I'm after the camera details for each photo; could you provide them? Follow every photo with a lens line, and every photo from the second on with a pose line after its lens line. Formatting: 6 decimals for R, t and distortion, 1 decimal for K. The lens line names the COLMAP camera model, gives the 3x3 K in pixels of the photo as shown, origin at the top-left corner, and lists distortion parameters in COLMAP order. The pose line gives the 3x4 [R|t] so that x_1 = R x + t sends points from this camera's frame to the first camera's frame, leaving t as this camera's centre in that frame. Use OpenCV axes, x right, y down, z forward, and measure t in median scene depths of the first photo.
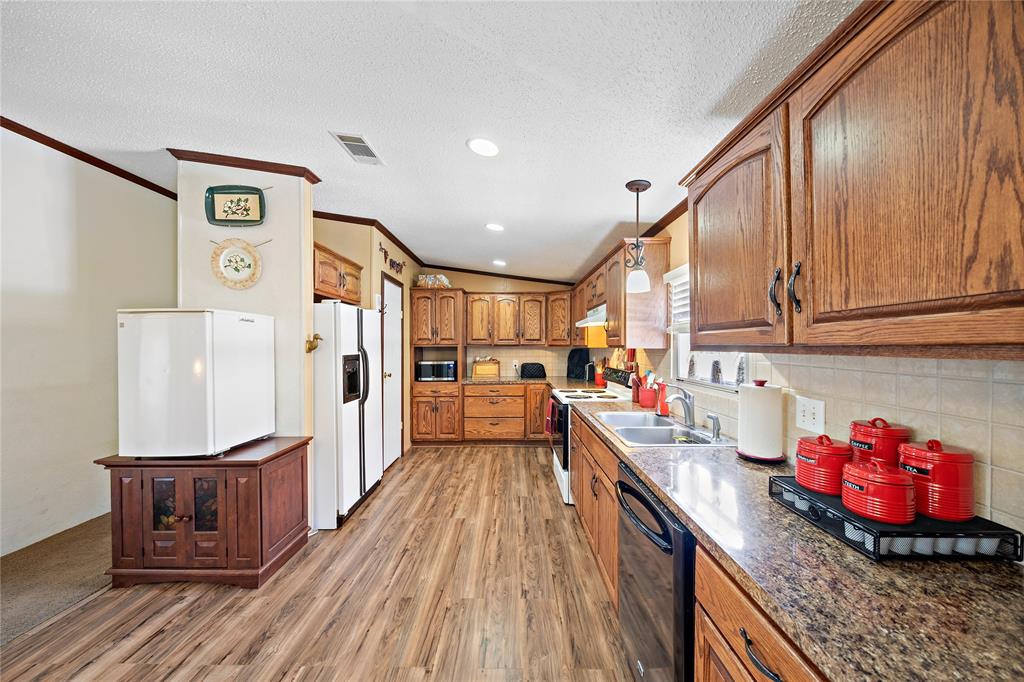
lens RADIAL K [[355.7, 0, 506.2], [0, 355.7, 347.4], [0, 0, 1]] dist [-0.006368, -0.000198]
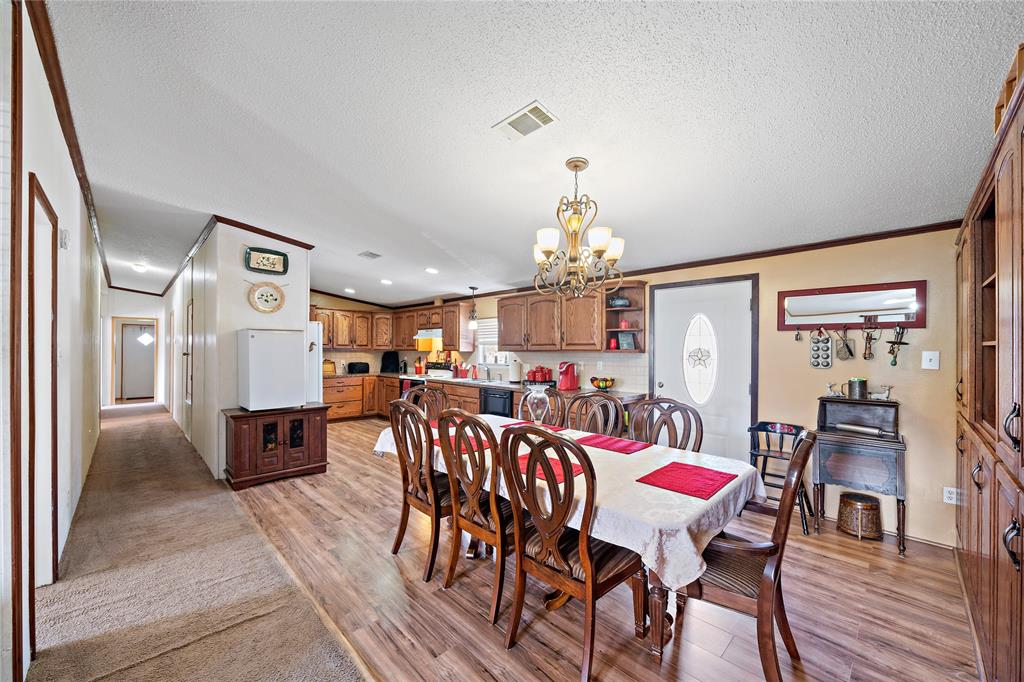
lens RADIAL K [[381.3, 0, 514.1], [0, 381.3, 348.9], [0, 0, 1]] dist [0.000437, -0.000002]
pose [[0.707741, 0.008955, 0.706415, -0.627168], [-0.003048, 0.999949, -0.009622, 0.005658], [-0.706465, 0.004657, 0.707732, -0.532931]]
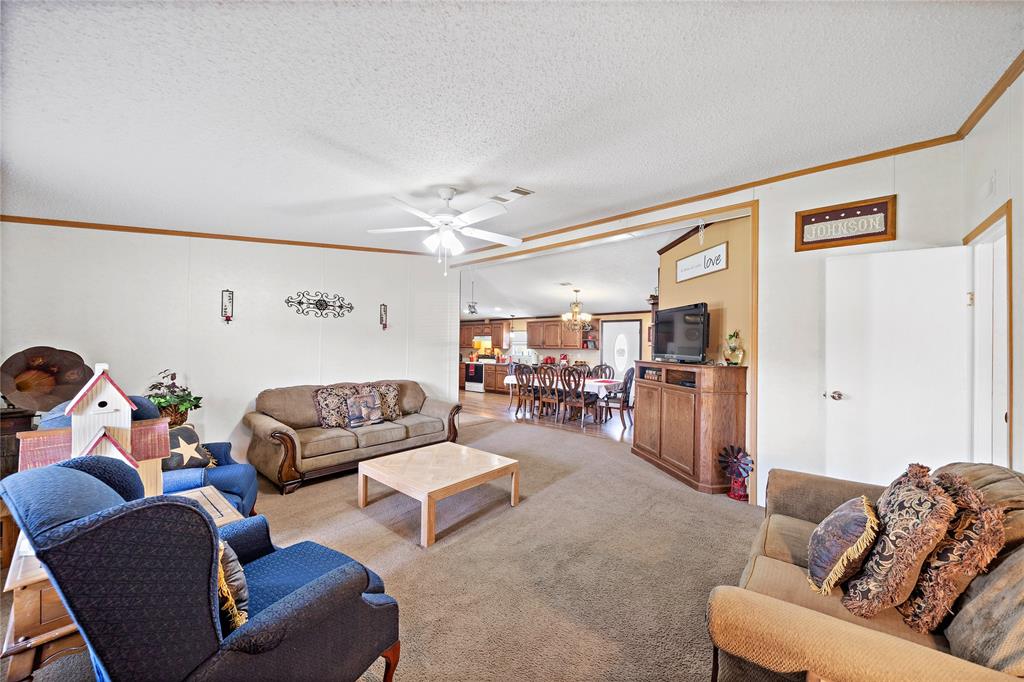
lens RADIAL K [[381.3, 0, 510.1], [0, 381.3, 343.1], [0, 0, 1]] dist [0.000437, -0.000002]
pose [[0.645450, 0.017049, 0.763612, -1.670517], [-0.008702, 0.999850, -0.014968, 0.003522], [-0.763753, 0.003016, 0.645501, -1.085232]]
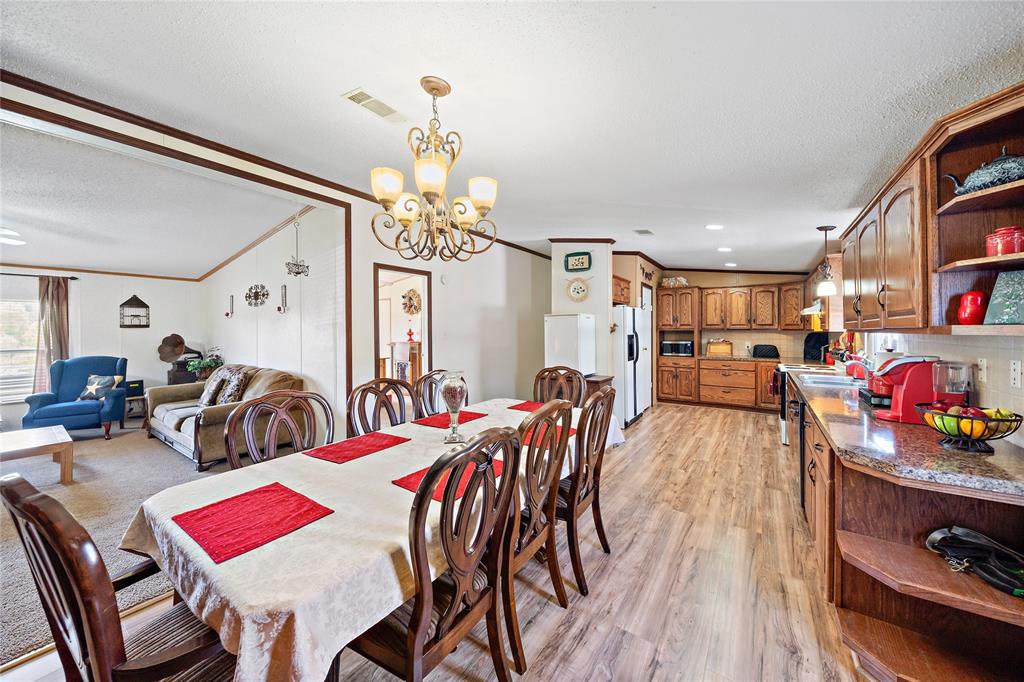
lens RADIAL K [[355.7, 0, 513.7], [0, 355.7, 328.3], [0, 0, 1]] dist [-0.006368, -0.000198]
pose [[0.830895, -0.001796, -0.556427, 0.041788], [-0.003468, 0.999959, -0.008408, 0.003538], [0.556419, 0.008916, 0.830854, -0.490134]]
